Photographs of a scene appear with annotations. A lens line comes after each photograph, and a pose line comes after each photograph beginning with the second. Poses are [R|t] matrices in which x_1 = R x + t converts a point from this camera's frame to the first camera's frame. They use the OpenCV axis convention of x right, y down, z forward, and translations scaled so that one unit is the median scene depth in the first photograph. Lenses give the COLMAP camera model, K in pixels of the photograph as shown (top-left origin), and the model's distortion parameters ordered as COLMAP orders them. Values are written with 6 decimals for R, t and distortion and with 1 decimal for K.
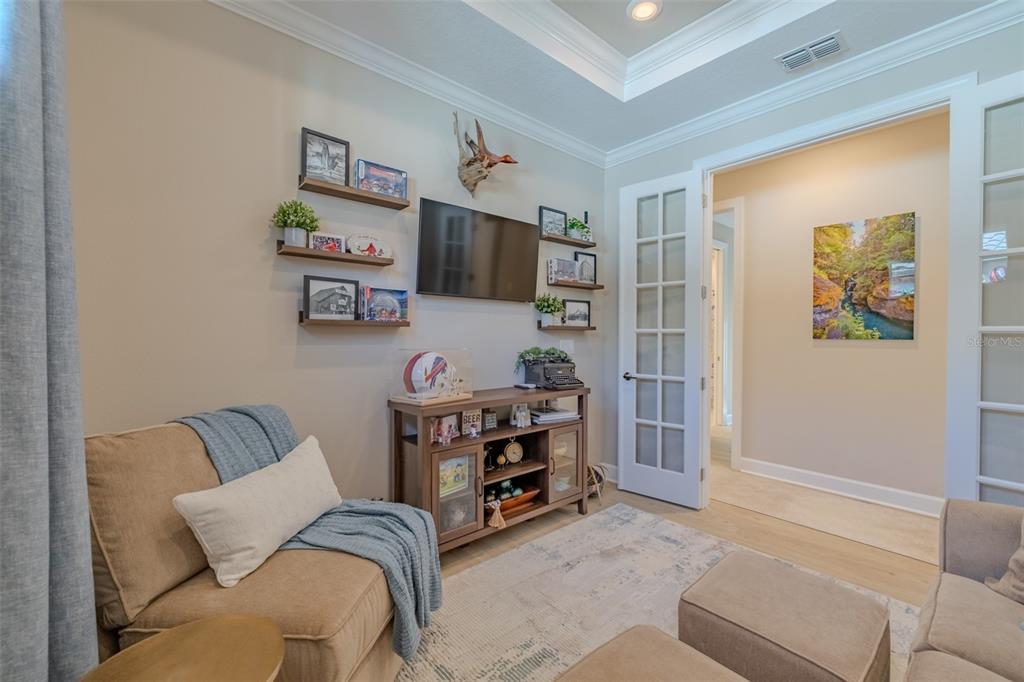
lens RADIAL K [[428.8, 0, 513.8], [0, 428.8, 336.9], [0, 0, 1]] dist [0.000022, 0.000311]
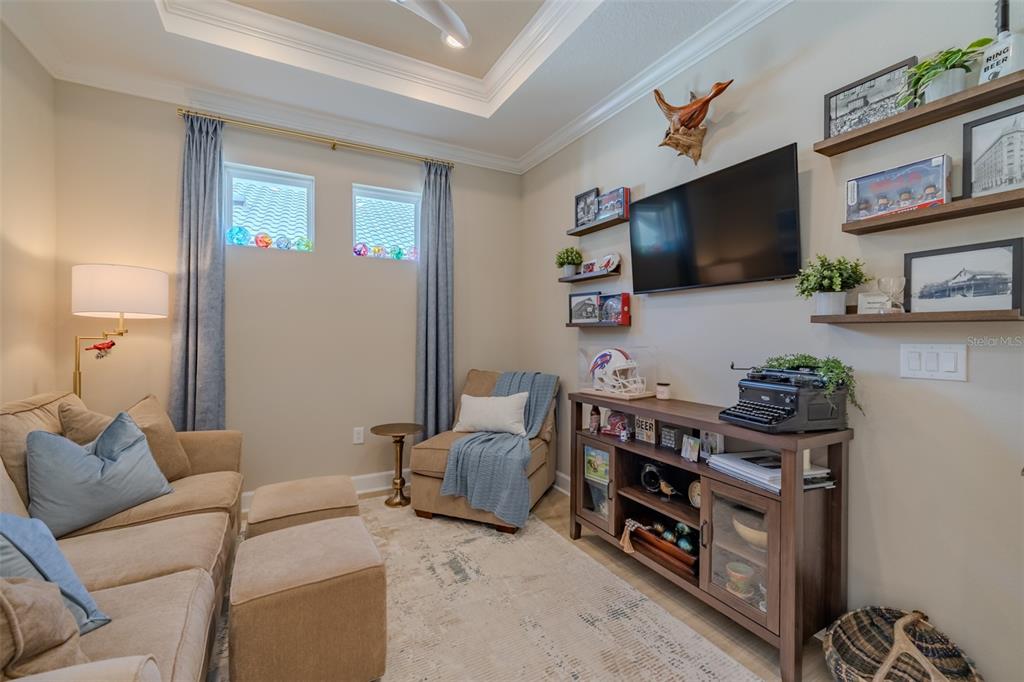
lens RADIAL K [[428.8, 0, 513.8], [0, 428.8, 336.9], [0, 0, 1]] dist [0.000022, 0.000311]
pose [[-0.216536, 0.002385, -0.976272, 0.864915], [-0.010950, 0.999928, 0.004872, 0.001394], [0.976213, 0.011745, -0.216495, 0.939614]]
